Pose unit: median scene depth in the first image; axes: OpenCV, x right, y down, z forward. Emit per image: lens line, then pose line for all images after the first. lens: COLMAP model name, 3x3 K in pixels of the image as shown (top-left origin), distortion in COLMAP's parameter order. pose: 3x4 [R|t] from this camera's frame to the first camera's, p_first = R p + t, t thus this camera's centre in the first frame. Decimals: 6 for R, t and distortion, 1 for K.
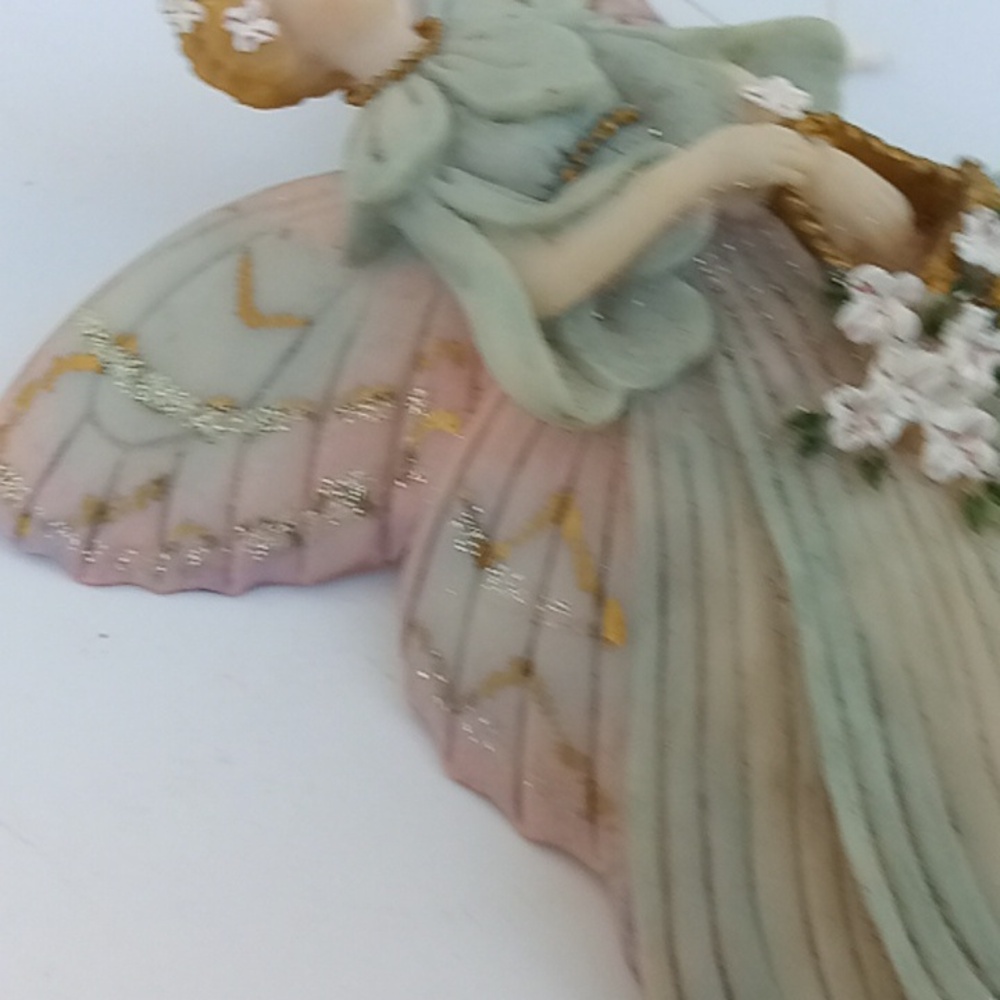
lens RADIAL K [[1507.7, 0, 458.1], [0, 1507.7, 498.3], [0, 0, 1]] dist [0.042357, 0.027401]
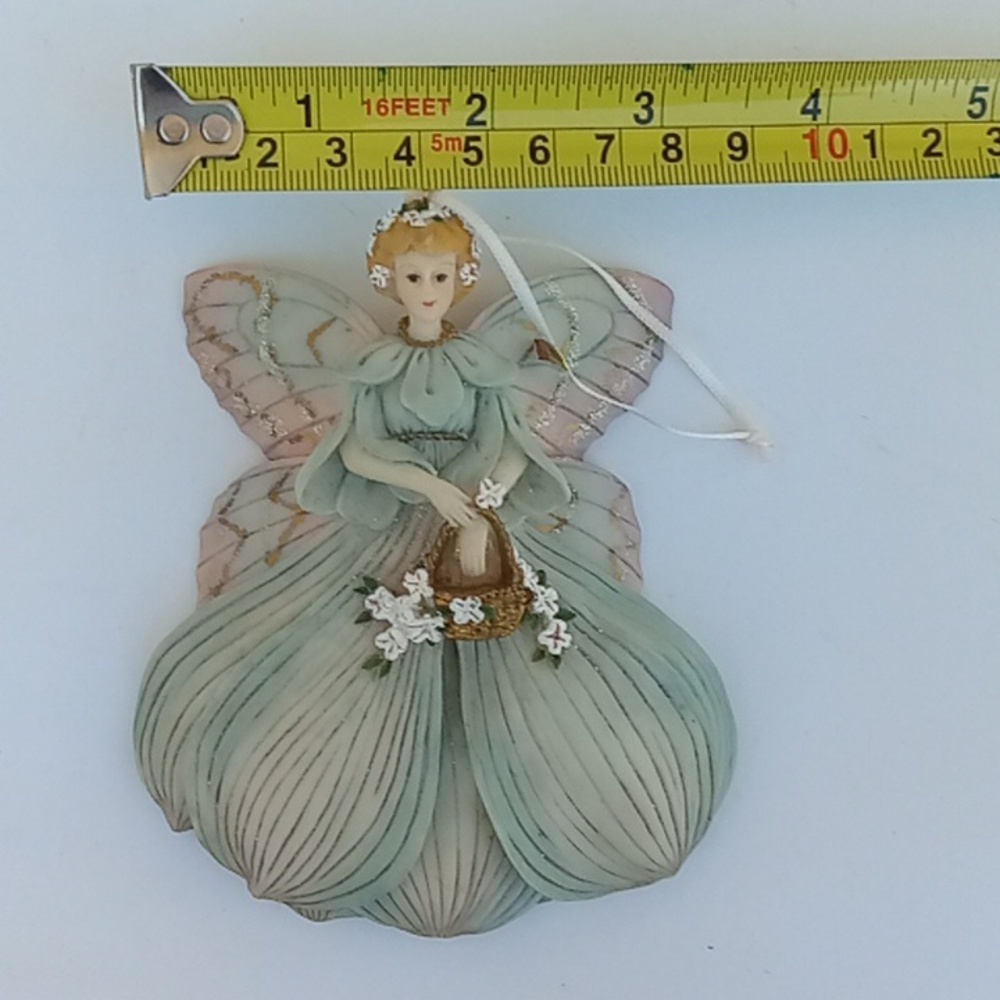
lens RADIAL K [[1582.9, 0, 492.9], [0, 1582.9, 539.3], [0, 0, 1]] dist [0.058065, 0.031293]
pose [[0.535878, 0.840048, -0.084589, 0.458955], [-0.736715, 0.514182, 0.439167, -1.234619], [0.412416, -0.173022, 0.894414, -1.028012]]
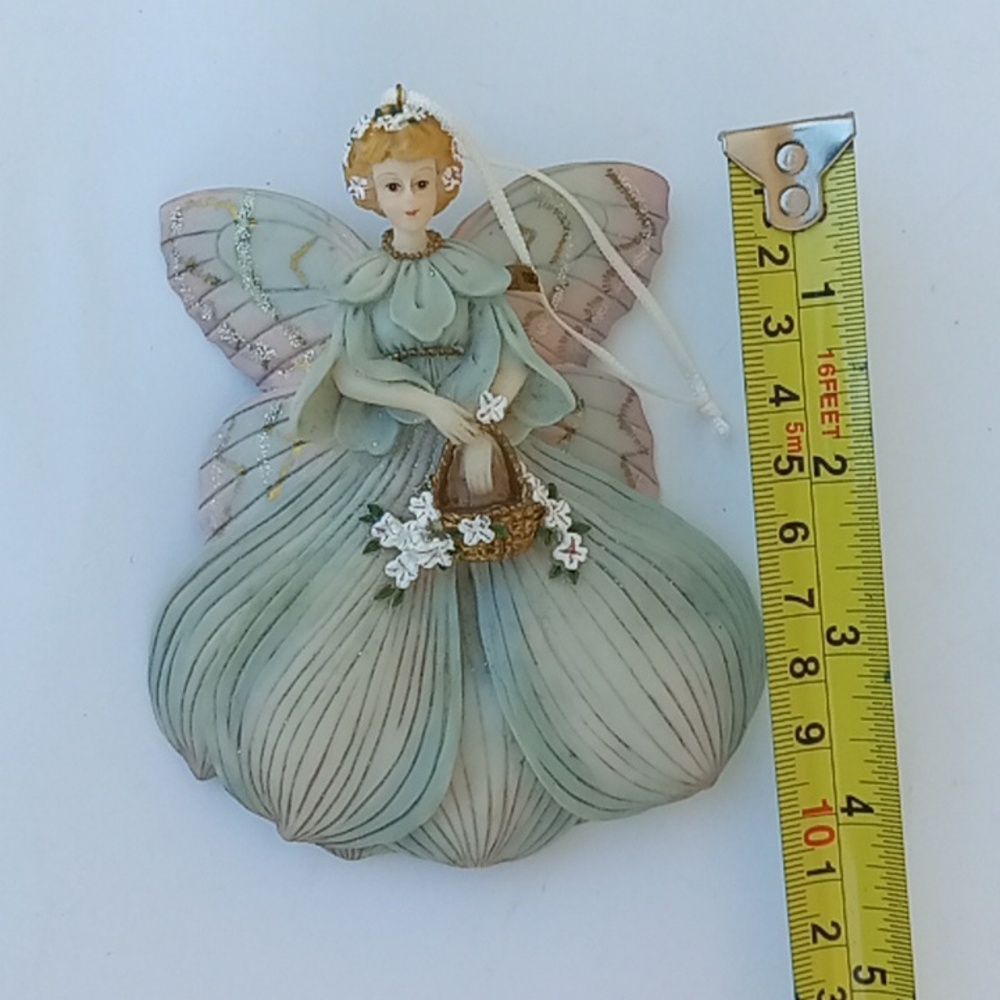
lens RADIAL K [[1582.9, 0, 492.9], [0, 1582.9, 539.3], [0, 0, 1]] dist [0.058065, 0.031293]
pose [[0.597460, 0.799519, -0.061739, 0.490382], [-0.685039, 0.548899, 0.478989, -1.212489], [0.416849, -0.243883, 0.875647, -0.935973]]
